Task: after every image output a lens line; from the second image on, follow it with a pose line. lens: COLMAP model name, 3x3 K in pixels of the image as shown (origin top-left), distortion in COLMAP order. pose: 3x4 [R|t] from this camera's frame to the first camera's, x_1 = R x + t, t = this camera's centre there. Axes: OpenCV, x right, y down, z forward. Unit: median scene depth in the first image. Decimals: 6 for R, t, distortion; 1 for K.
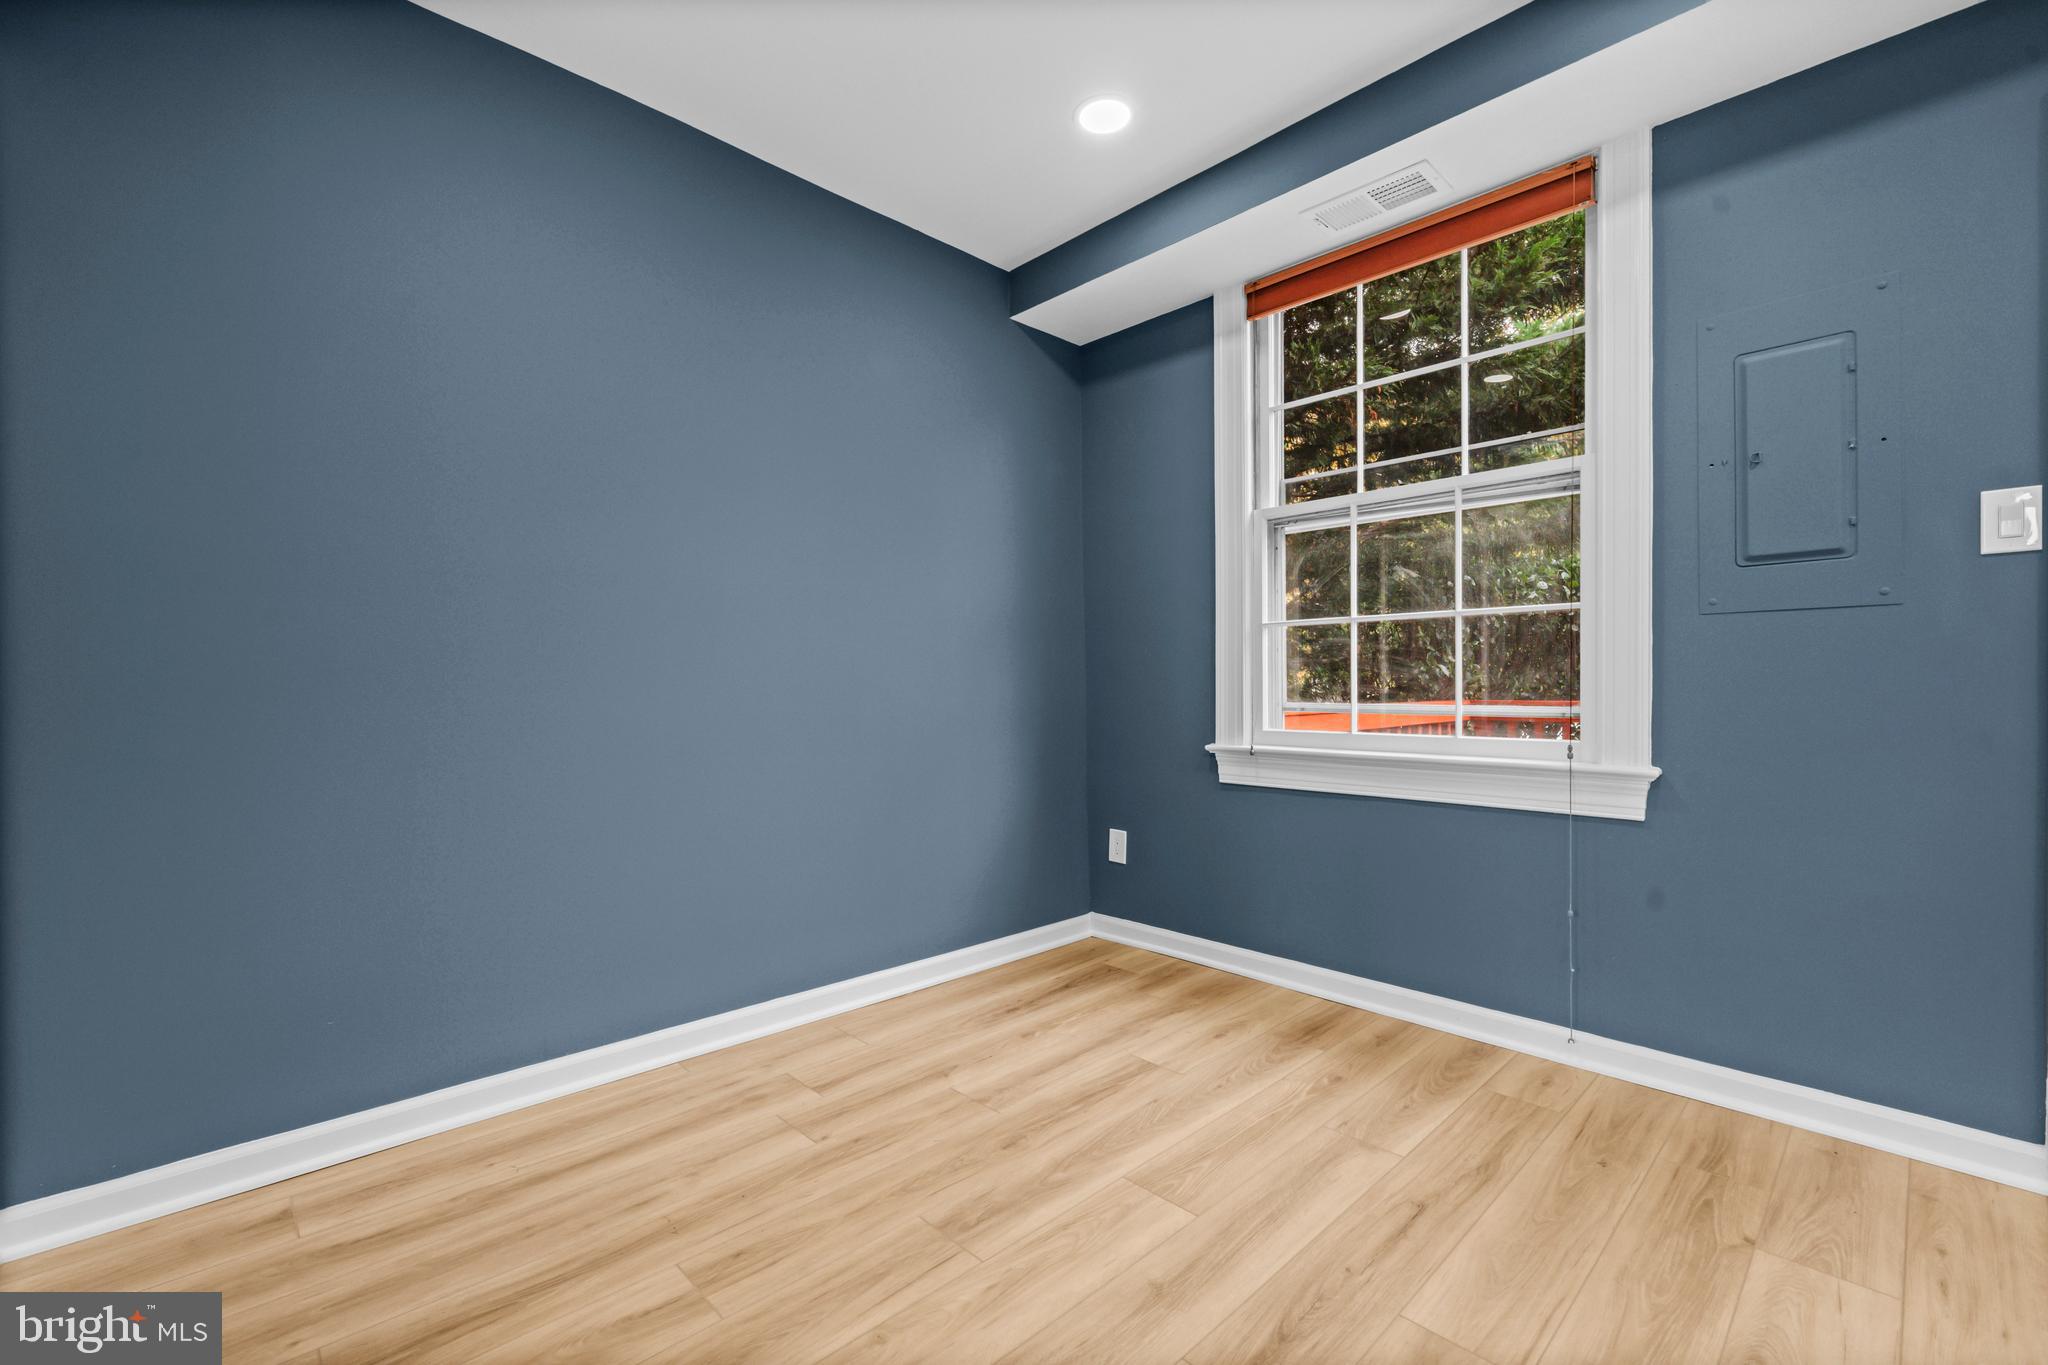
lens RADIAL K [[878.0, 0, 1022.1], [0, 878.0, 689.8], [0, 0, 1]] dist [0.000605, 0.000249]
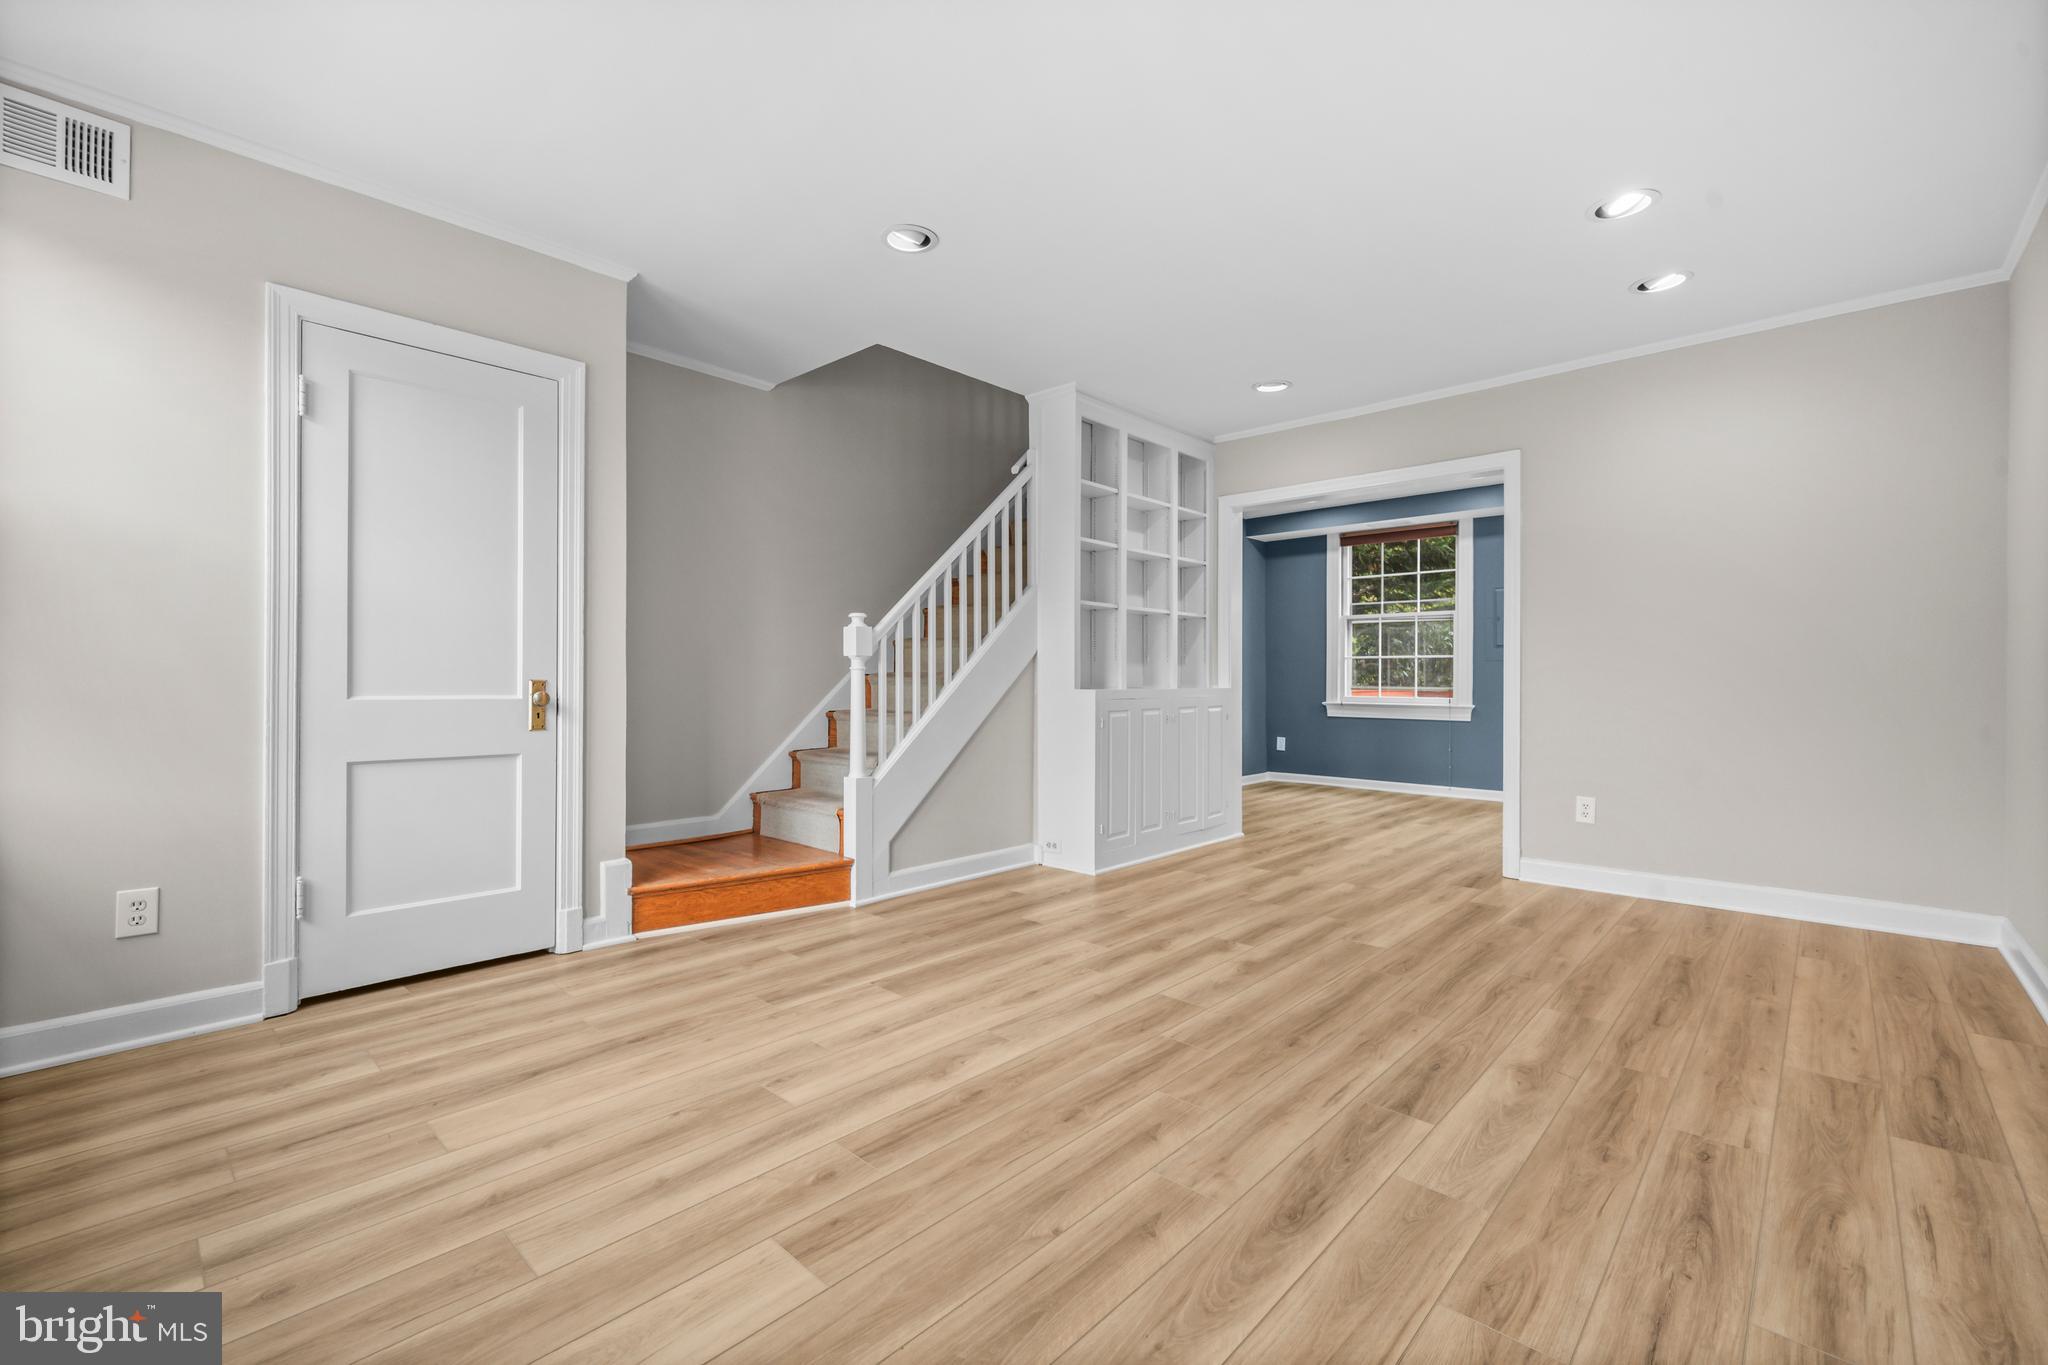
lens RADIAL K [[838.0, 0, 1022.8], [0, 838.0, 681.0], [0, 0, 1]] dist [-0.000281, -0.000126]
pose [[0.999538, 0.003091, 0.030231, -0.838009], [-0.003226, 0.999985, 0.004414, -0.010950], [-0.030217, -0.004509, 0.999533, -1.637097]]
